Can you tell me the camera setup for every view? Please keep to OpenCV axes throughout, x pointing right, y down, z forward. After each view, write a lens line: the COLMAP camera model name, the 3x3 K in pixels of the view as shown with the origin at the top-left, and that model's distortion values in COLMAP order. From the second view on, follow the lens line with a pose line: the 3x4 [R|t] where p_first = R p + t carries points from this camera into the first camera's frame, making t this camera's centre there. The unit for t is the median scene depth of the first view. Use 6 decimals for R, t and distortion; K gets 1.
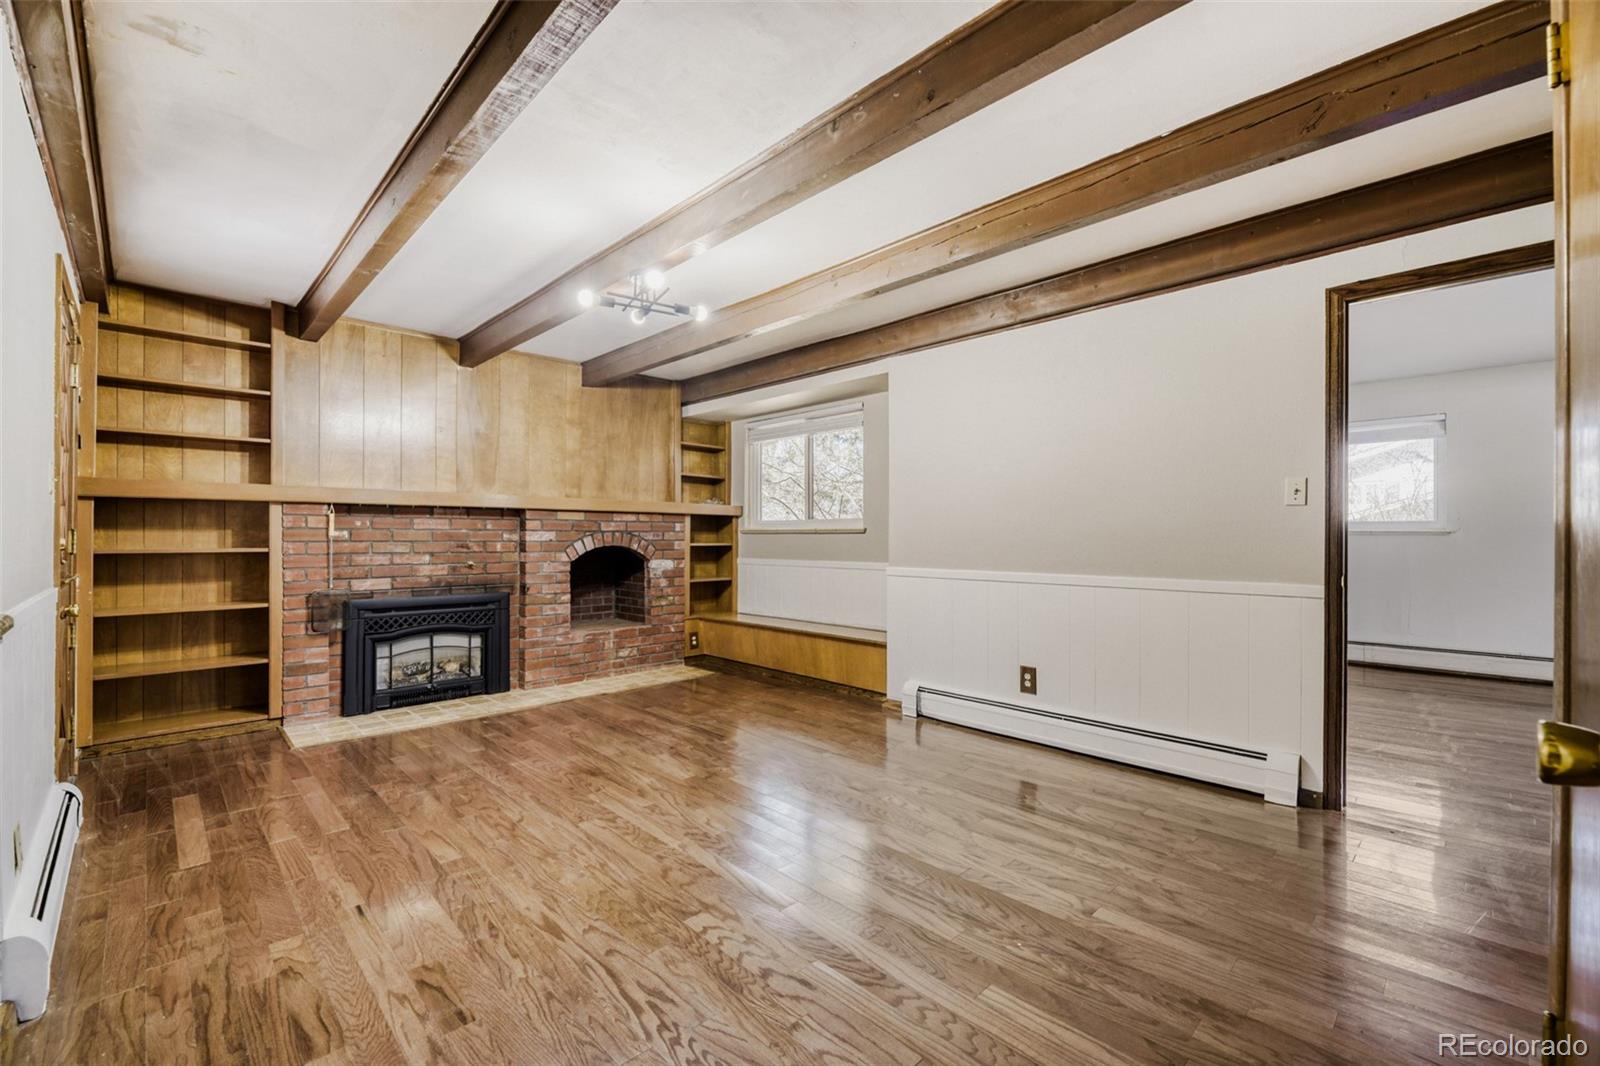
lens RADIAL K [[655.4, 0, 793.1], [0, 655.4, 537.0], [0, 0, 1]] dist [-0.000925, -0.002113]
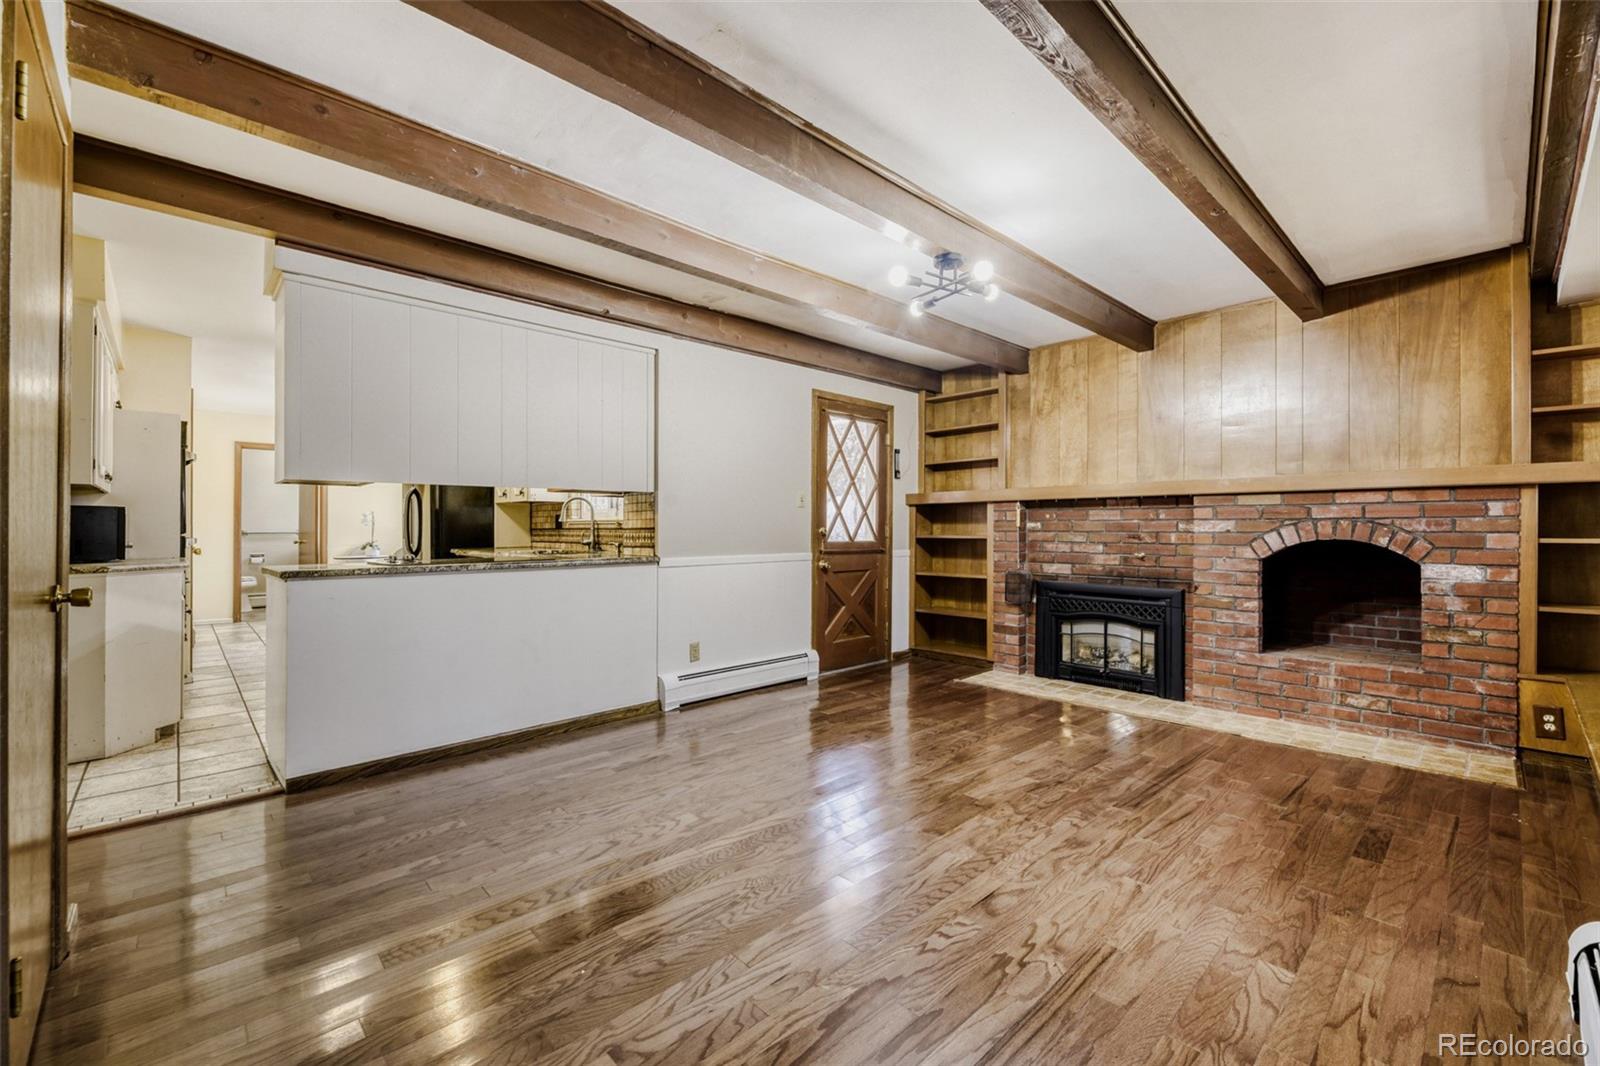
lens RADIAL K [[655.4, 0, 786.1], [0, 655.4, 528.9], [0, 0, 1]] dist [-0.000925, -0.002113]
pose [[-0.008301, 0.000598, -0.999965, 0.468832], [0.001273, 0.999999, 0.000587, 0.000785], [0.999965, -0.001268, -0.008302, 0.481666]]
